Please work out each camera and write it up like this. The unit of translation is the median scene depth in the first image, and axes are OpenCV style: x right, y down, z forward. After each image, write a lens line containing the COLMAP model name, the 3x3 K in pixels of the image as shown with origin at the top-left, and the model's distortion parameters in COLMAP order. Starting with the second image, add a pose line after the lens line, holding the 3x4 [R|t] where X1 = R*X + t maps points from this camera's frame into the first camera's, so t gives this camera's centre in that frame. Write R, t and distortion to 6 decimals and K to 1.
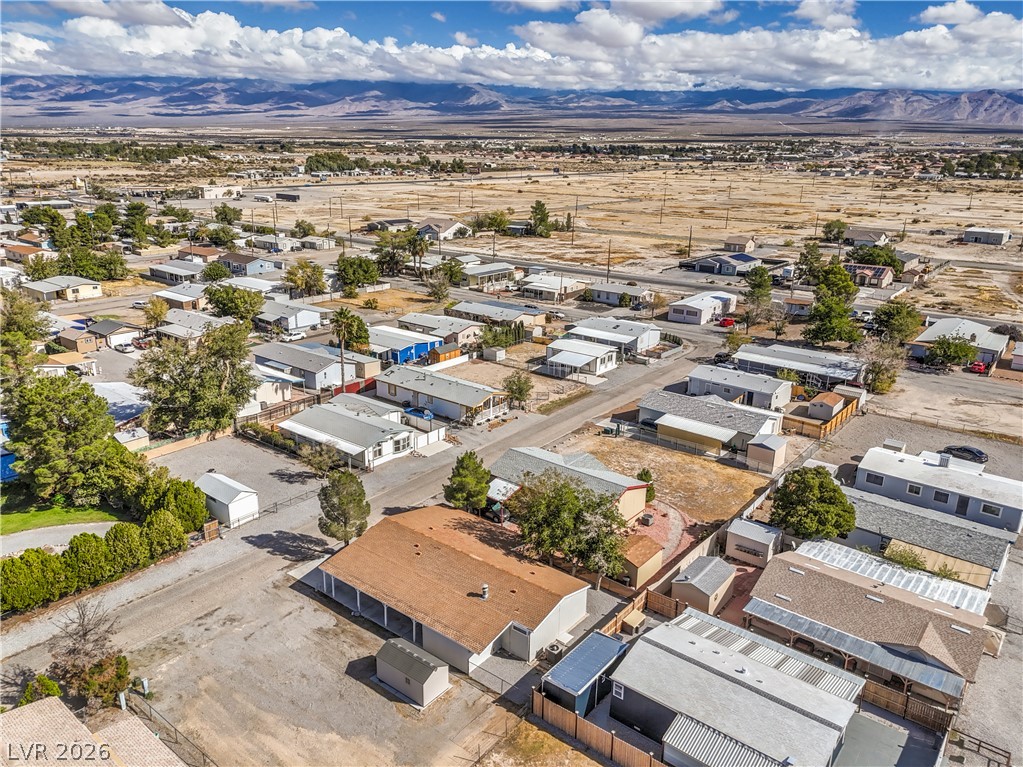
lens RADIAL K [[762.9, 0, 503.8], [0, 762.9, 383.7], [0, 0, 1]] dist [0.078437, -0.066565]
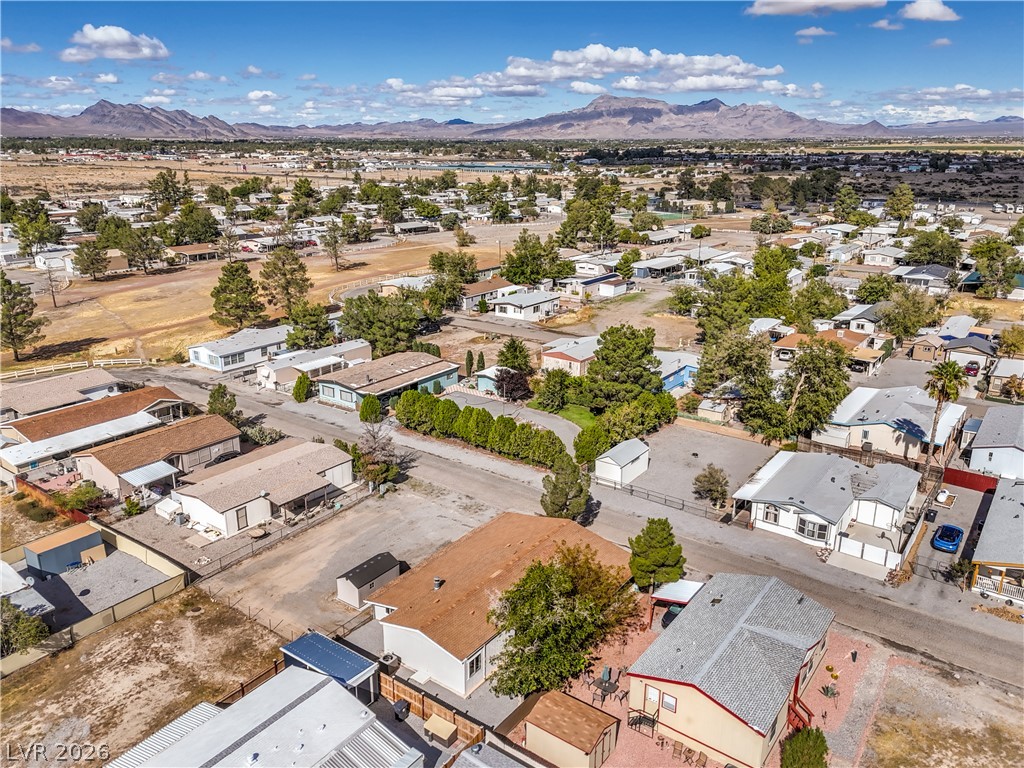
lens RADIAL K [[763.6, 0, 504.3], [0, 763.6, 384.2], [0, 0, 1]] dist [0.078437, -0.066565]
pose [[0.033954, 0.291771, -0.955885, 0.094012], [-0.303676, 0.914228, 0.268269, -0.028471], [0.952170, 0.281171, 0.119645, 0.097447]]
